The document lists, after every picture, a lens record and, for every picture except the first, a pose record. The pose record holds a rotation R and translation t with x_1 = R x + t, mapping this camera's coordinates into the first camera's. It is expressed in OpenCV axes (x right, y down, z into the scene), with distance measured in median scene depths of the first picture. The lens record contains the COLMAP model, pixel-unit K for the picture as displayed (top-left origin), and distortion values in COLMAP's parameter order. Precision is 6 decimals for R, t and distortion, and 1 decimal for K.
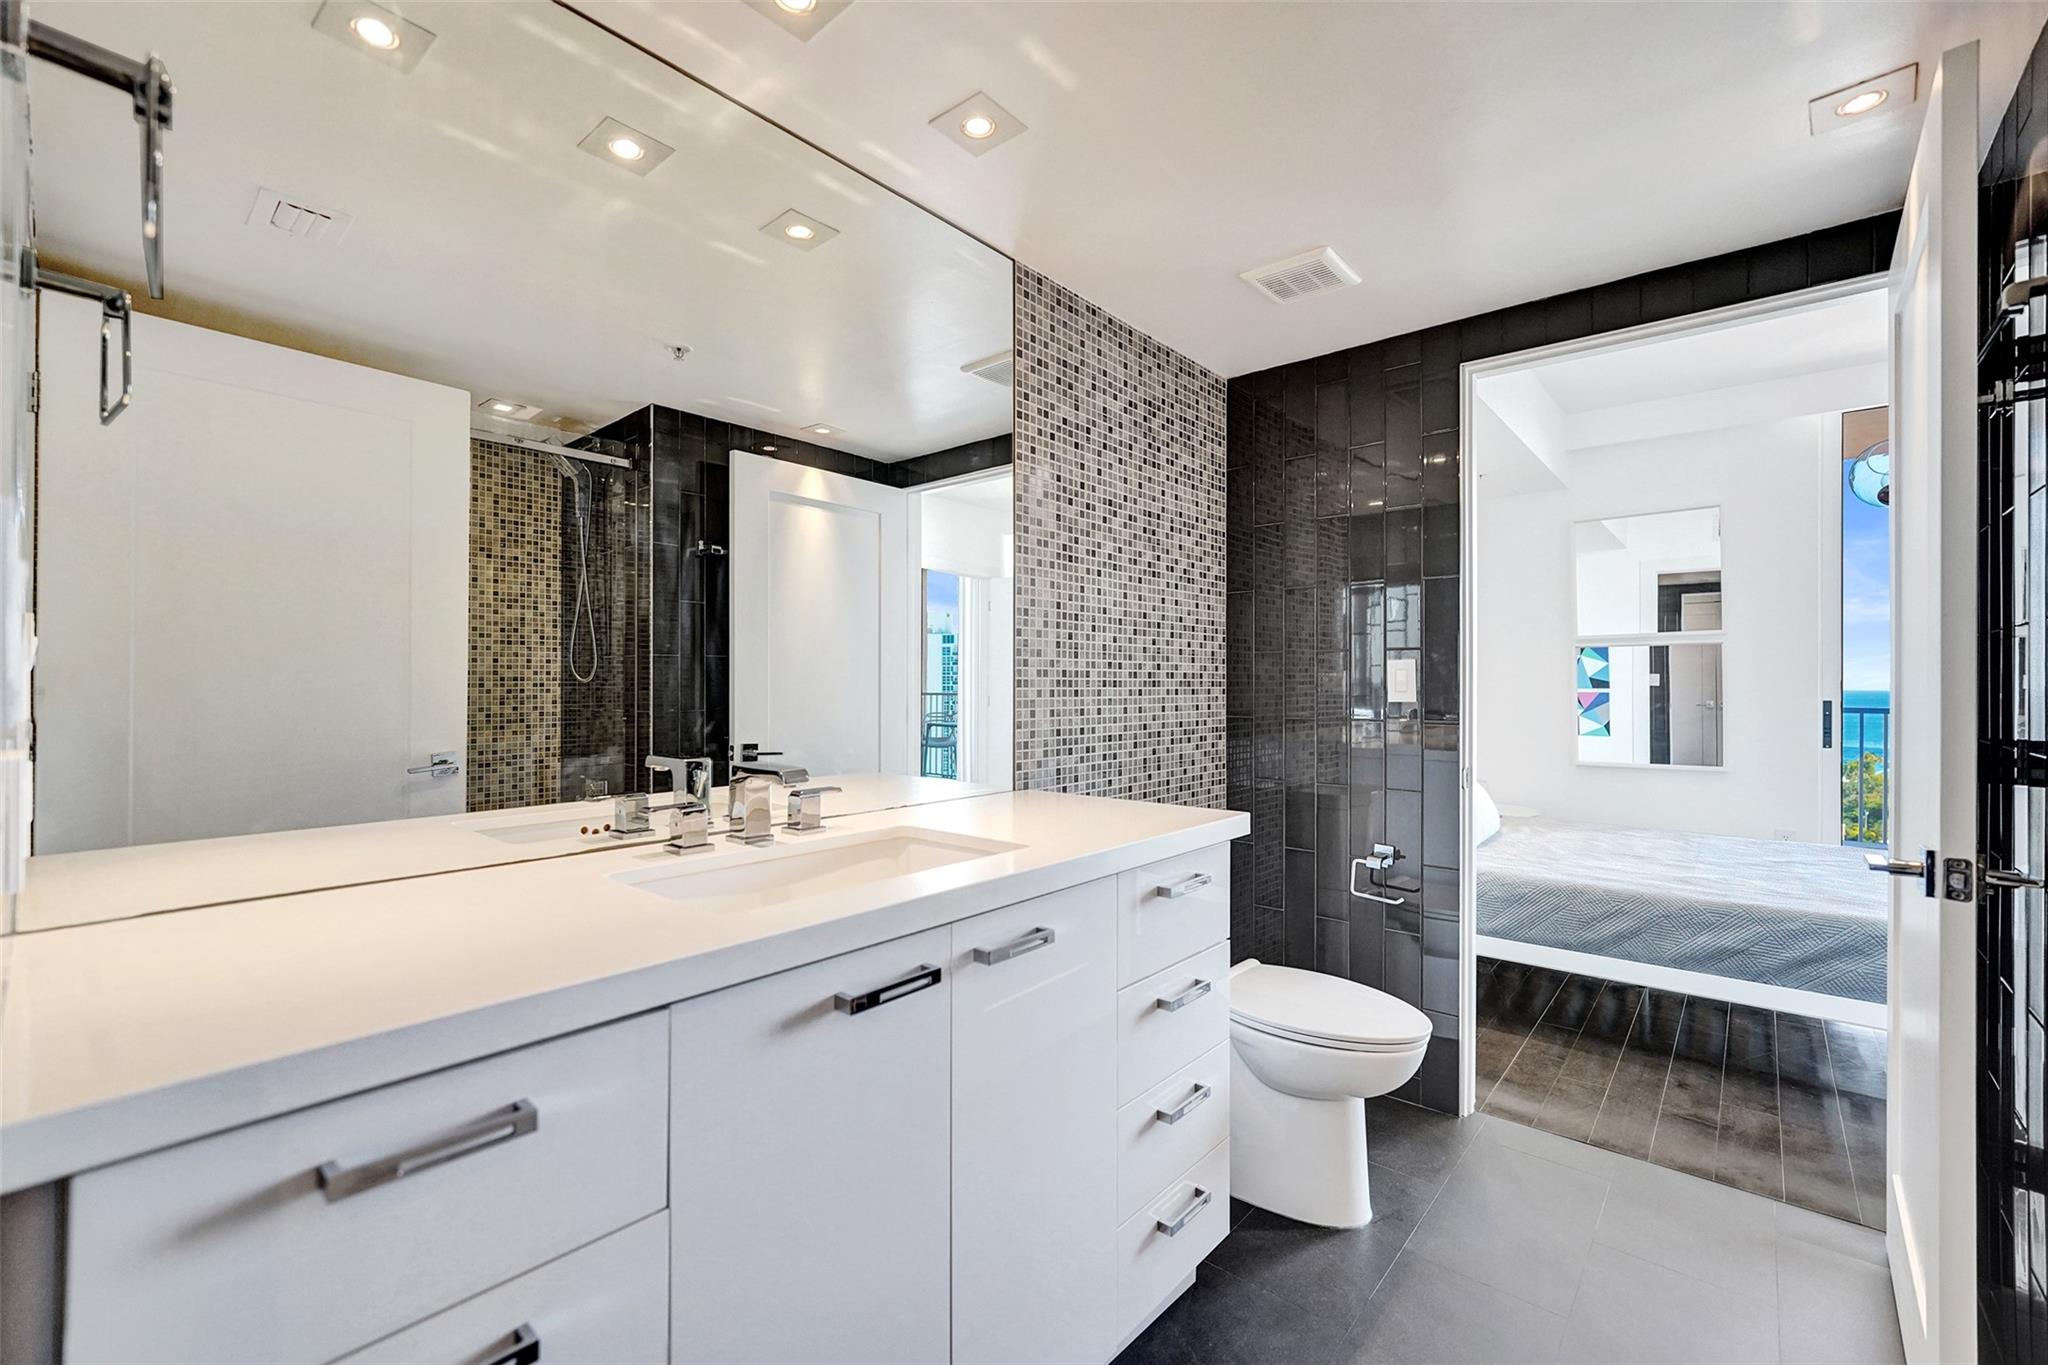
lens RADIAL K [[851.4, 0, 1021.8], [0, 851.4, 659.9], [0, 0, 1]] dist [-0.009281, -0.000136]
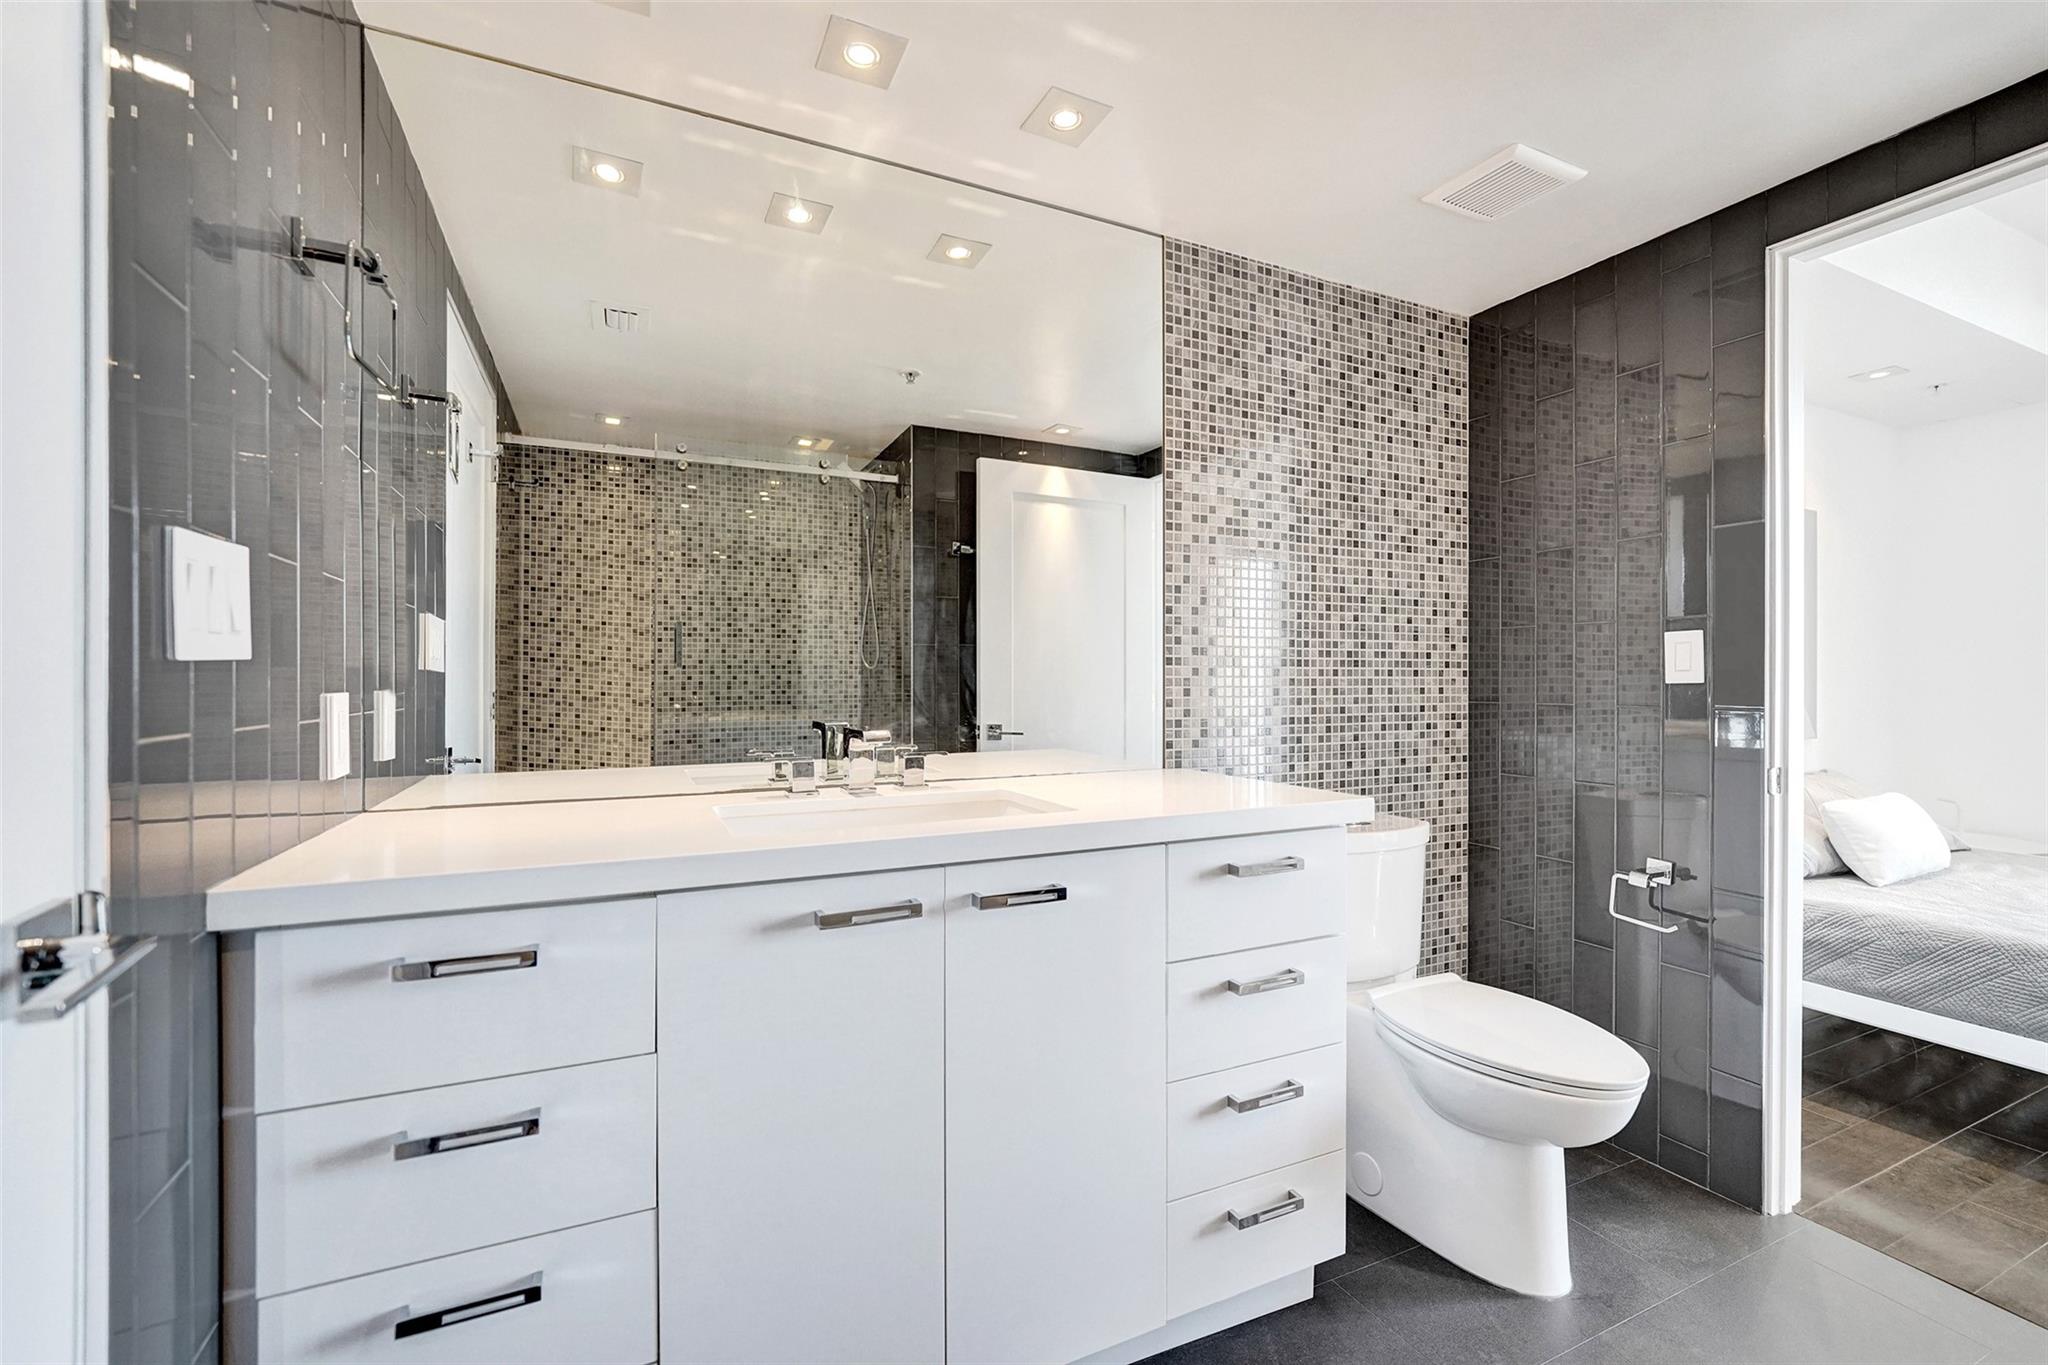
lens RADIAL K [[851.4, 0, 1021.8], [0, 851.4, 659.9], [0, 0, 1]] dist [-0.009281, -0.000136]
pose [[0.915005, -0.011107, -0.403289, 0.195156], [0.012449, 0.999922, 0.000705, 0.018940], [0.403250, -0.005666, 0.915072, 0.016766]]
